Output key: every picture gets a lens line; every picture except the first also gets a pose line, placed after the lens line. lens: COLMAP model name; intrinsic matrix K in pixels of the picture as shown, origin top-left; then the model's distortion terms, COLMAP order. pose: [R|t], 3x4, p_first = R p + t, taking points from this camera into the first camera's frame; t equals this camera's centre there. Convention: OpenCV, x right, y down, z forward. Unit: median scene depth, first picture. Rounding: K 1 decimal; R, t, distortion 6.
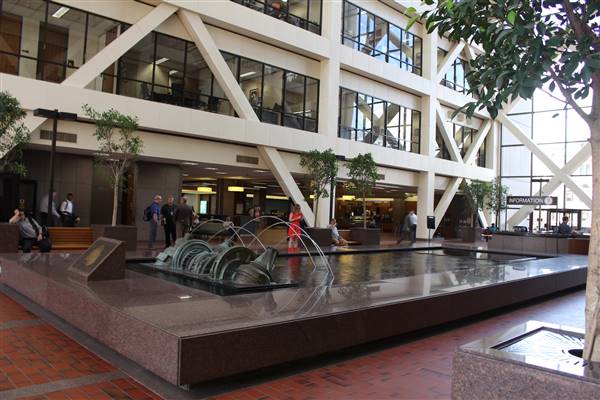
lens RADIAL K [[347.4, 0, 300.0], [0, 347.4, 200.0], [0, 0, 1]] dist [-0.002176, -0.000287]
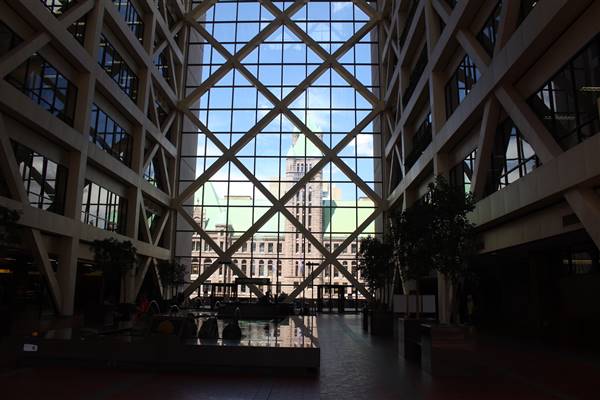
lens RADIAL K [[502.5, 0, 300.0], [0, 502.5, 200.0], [0, 0, 1]] dist [-0.147228, 0.119796]
pose [[0.597530, 0.116514, 0.793336, -0.546116], [-0.012824, 0.990649, -0.135833, -0.032232], [-0.801744, 0.070991, 0.593437, -0.379239]]
